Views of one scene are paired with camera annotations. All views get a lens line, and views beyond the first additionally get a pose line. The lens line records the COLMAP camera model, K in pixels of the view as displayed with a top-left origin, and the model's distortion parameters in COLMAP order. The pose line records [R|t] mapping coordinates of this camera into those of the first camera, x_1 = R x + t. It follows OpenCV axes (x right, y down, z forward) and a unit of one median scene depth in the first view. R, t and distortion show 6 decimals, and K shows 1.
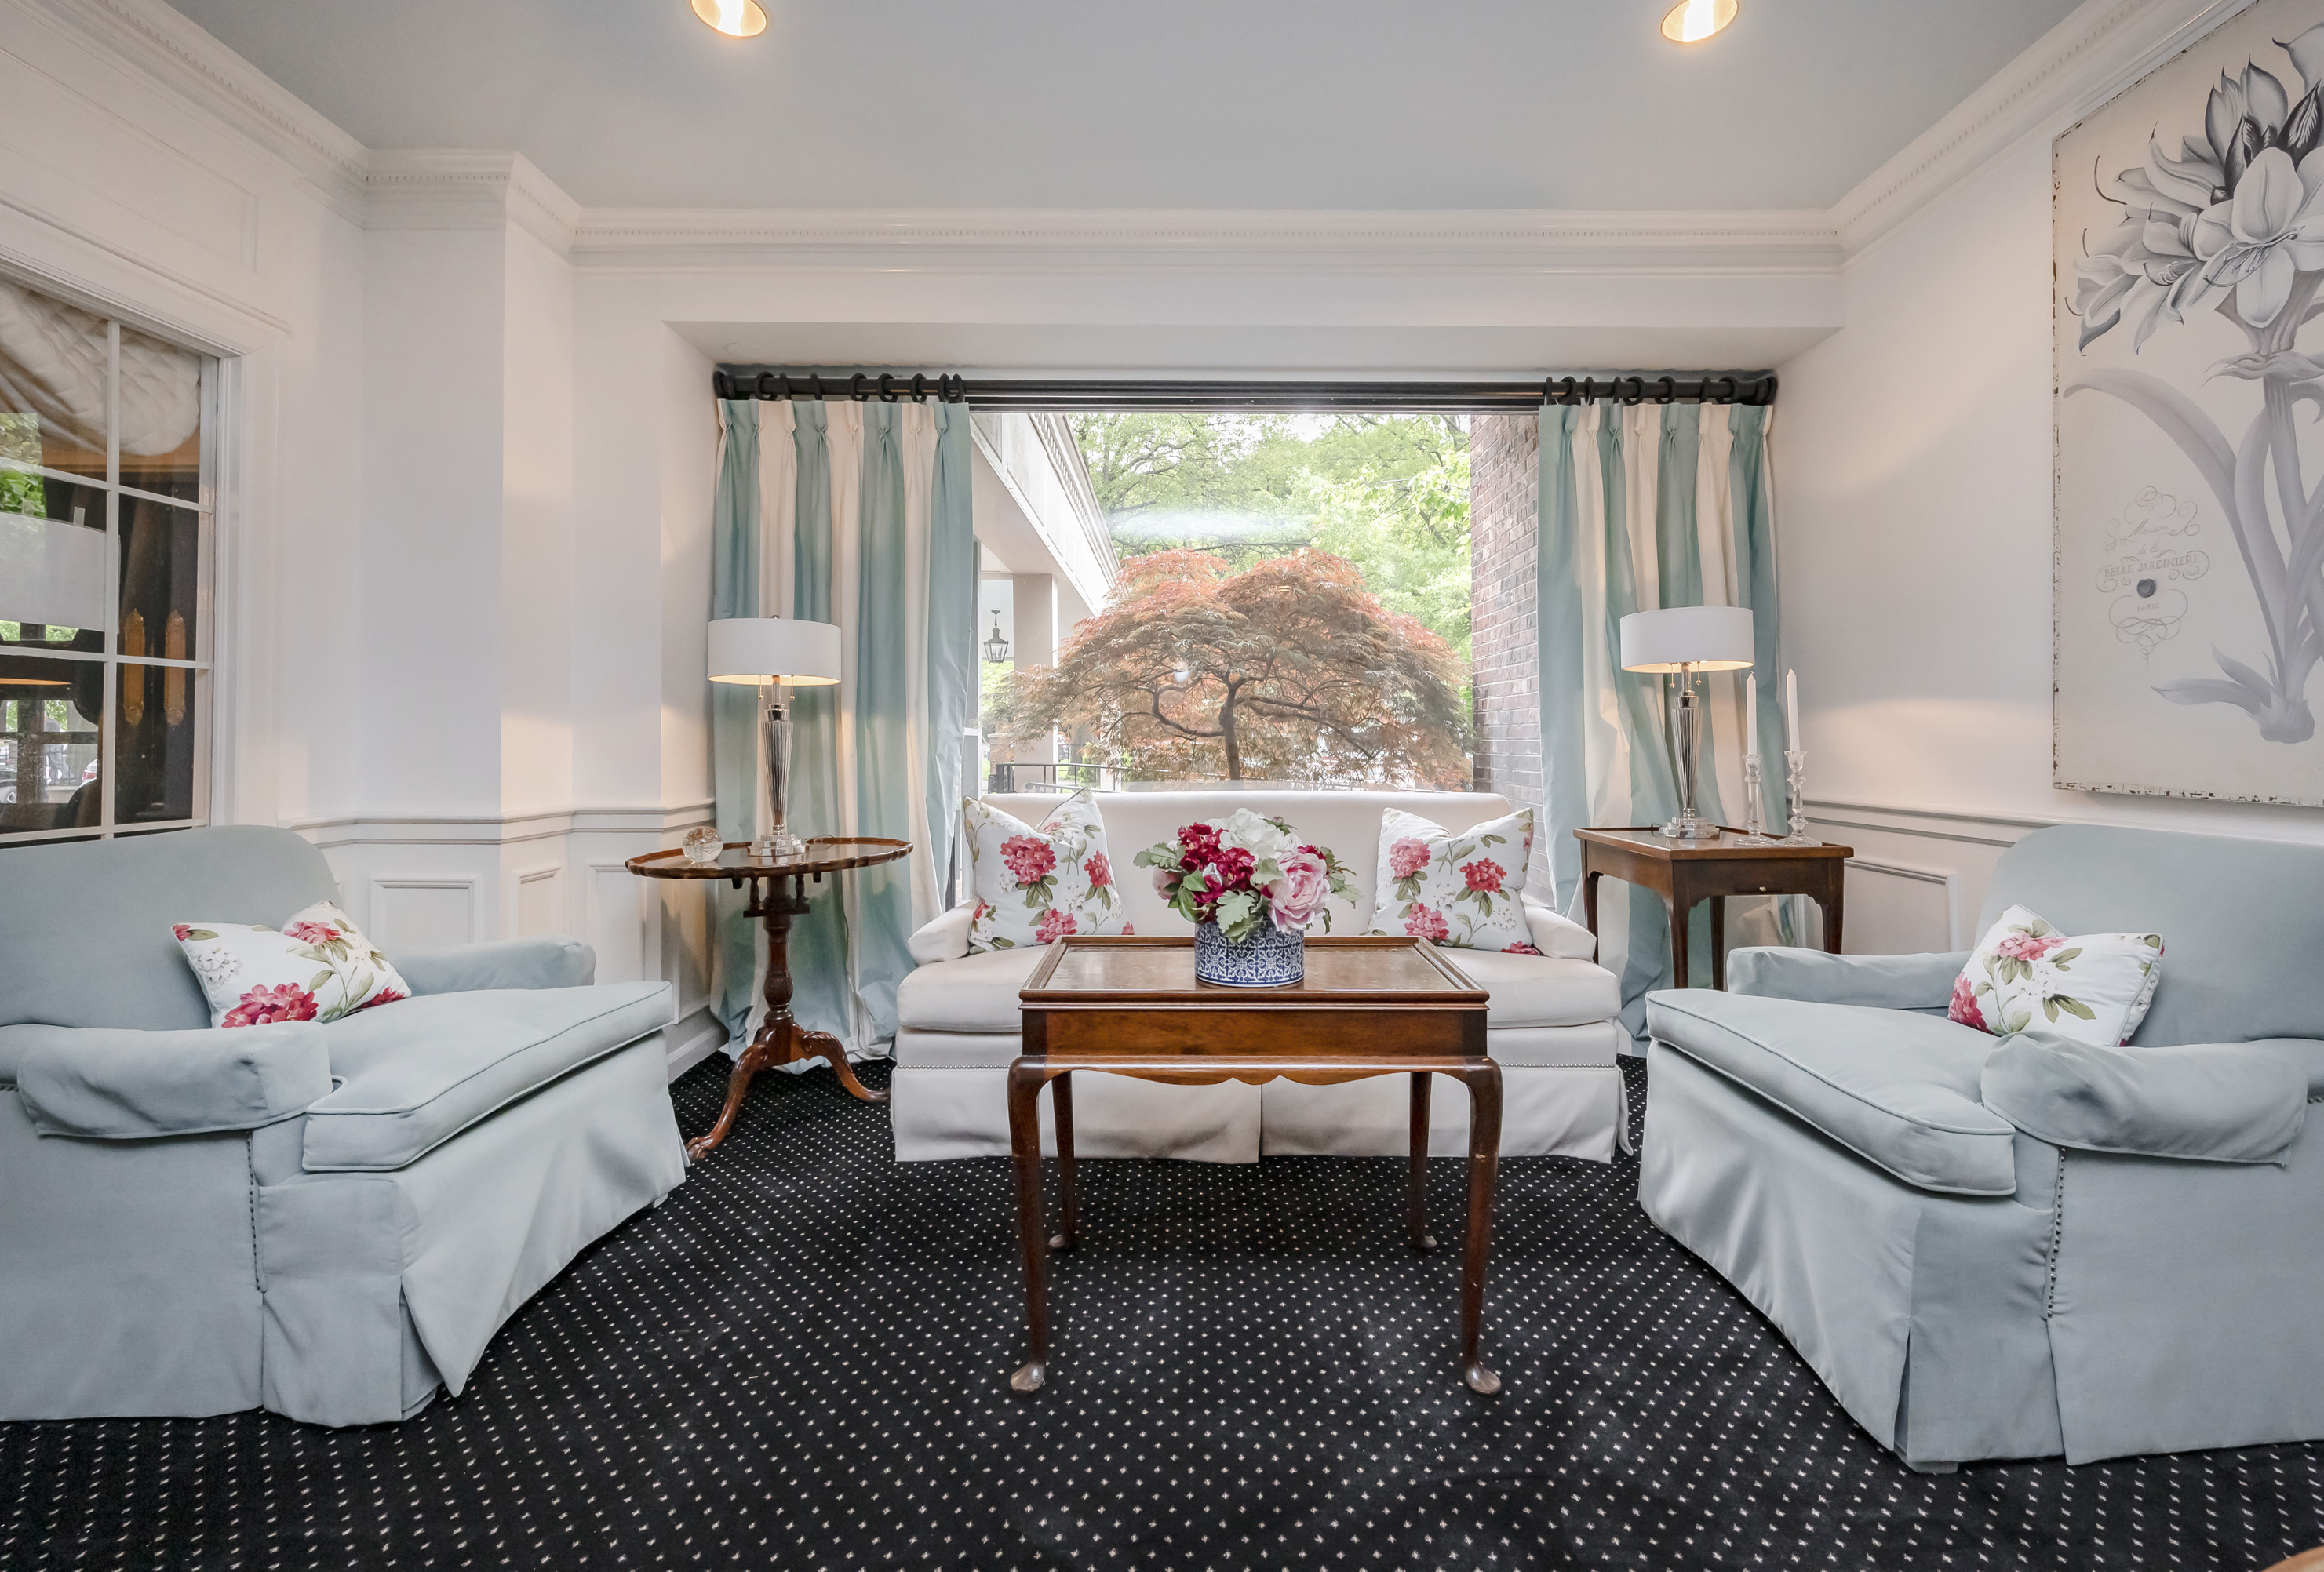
lens RADIAL K [[995.6, 0, 1210.3], [0, 995.6, 722.2], [0, 0, 1]] dist [0.001300, 0.000579]
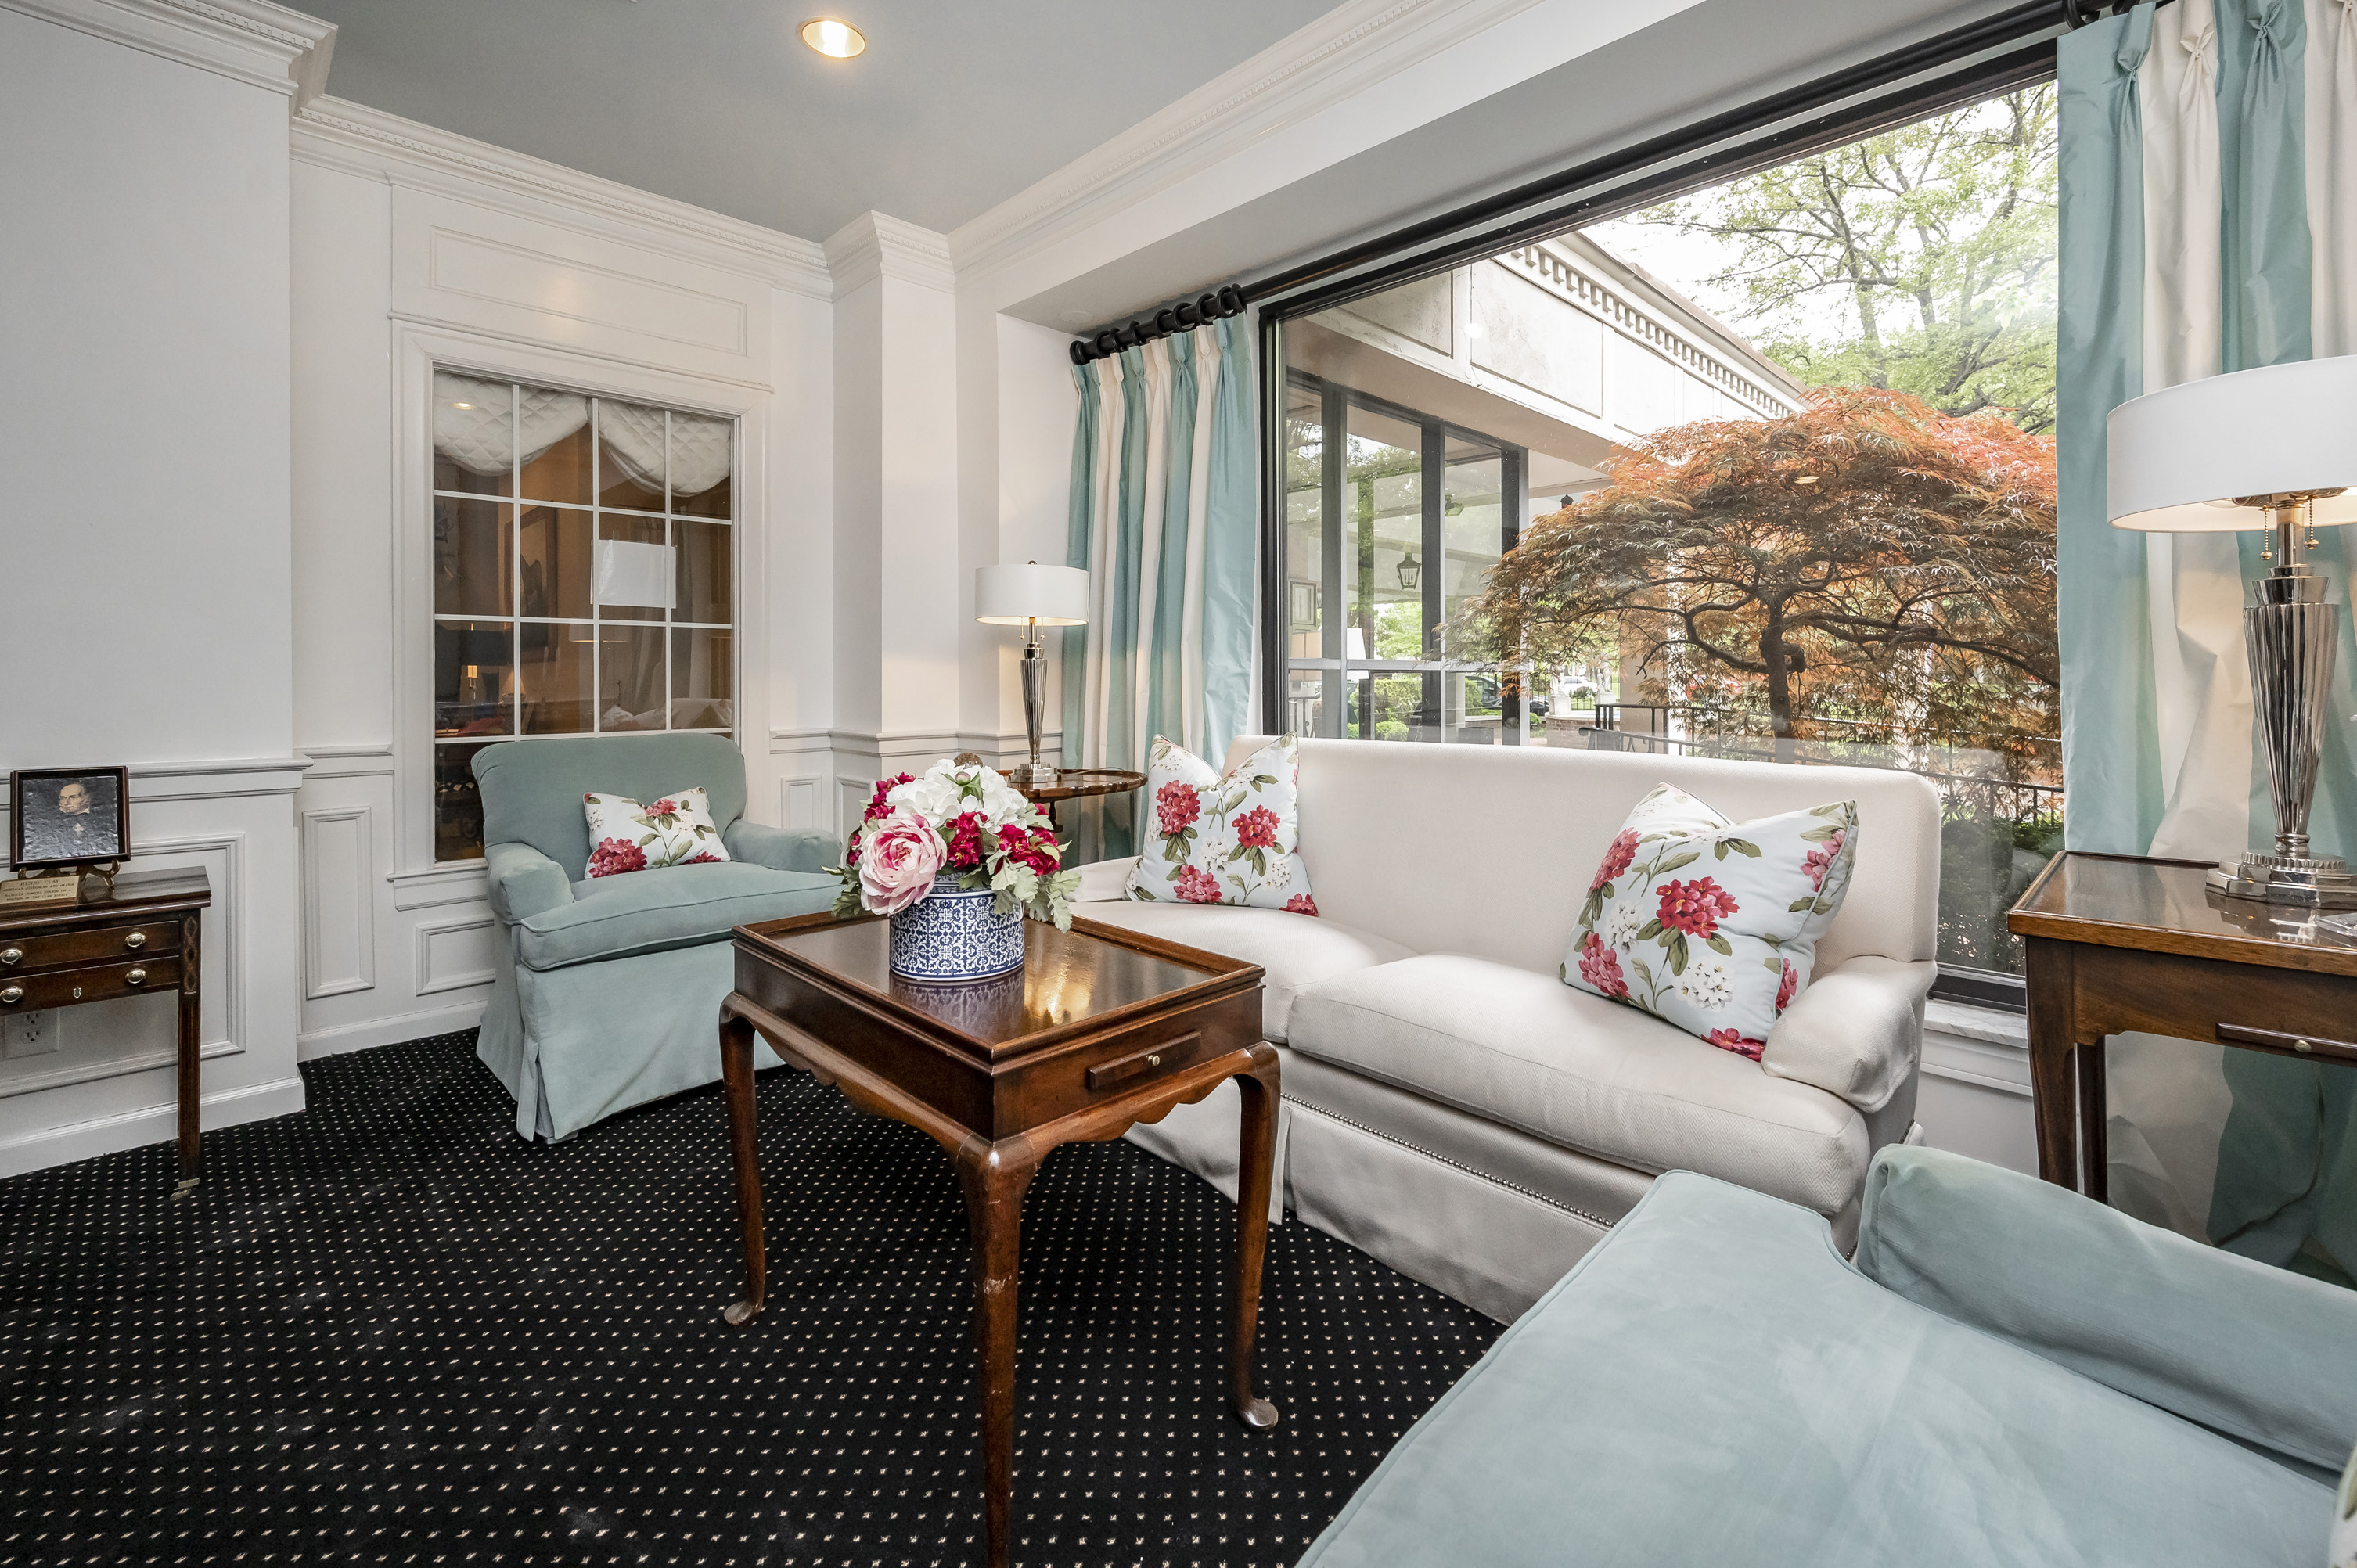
lens RADIAL K [[1027.6, 0, 1184.1], [0, 1027.6, 686.5], [0, 0, 1]] dist [-0.001694, 0.000050]
pose [[0.688915, 0.006813, -0.724811, 0.613443], [0.013371, 0.999666, 0.022106, 0.008025], [0.724719, -0.024921, 0.688594, 0.441302]]
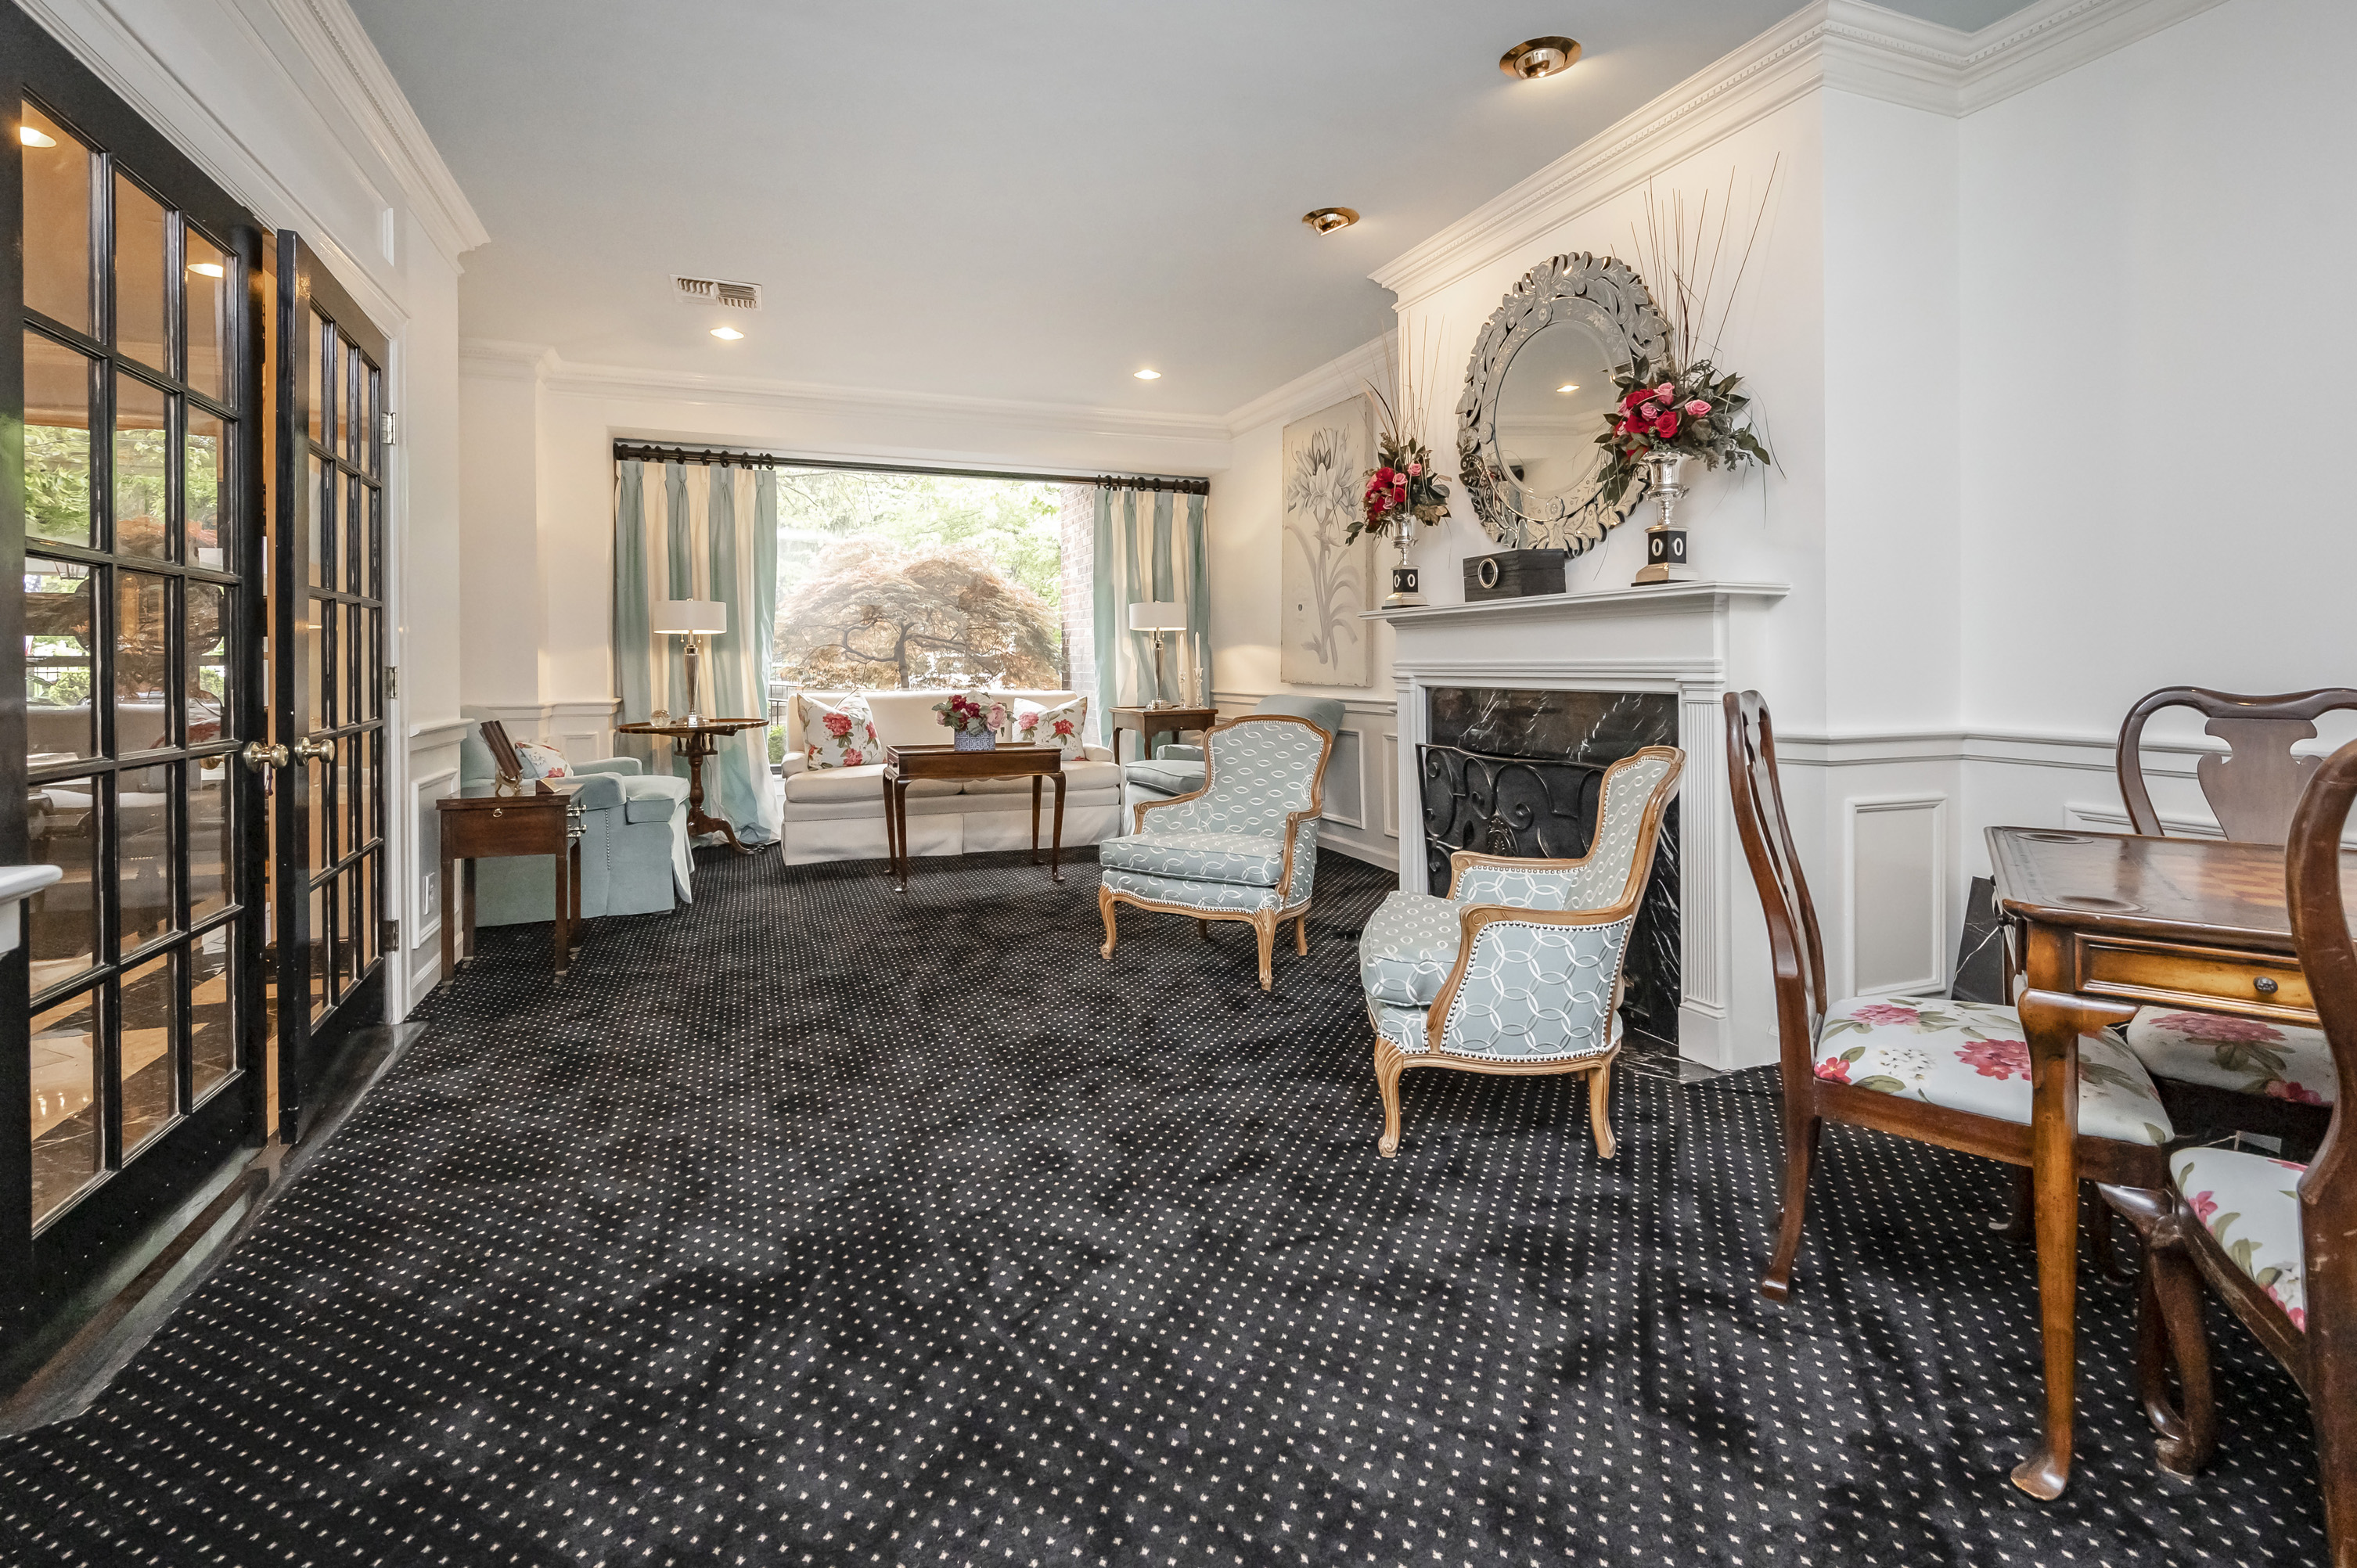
lens RADIAL K [[1089.5, 0, 1235.1], [0, 1089.5, 674.6], [0, 0, 1]] dist [0.001563, 0.000173]
pose [[0.918035, -0.004880, 0.396470, -0.385344], [-0.005763, 0.999654, 0.025649, -0.025242], [-0.396458, -0.025831, 0.917689, -1.579511]]
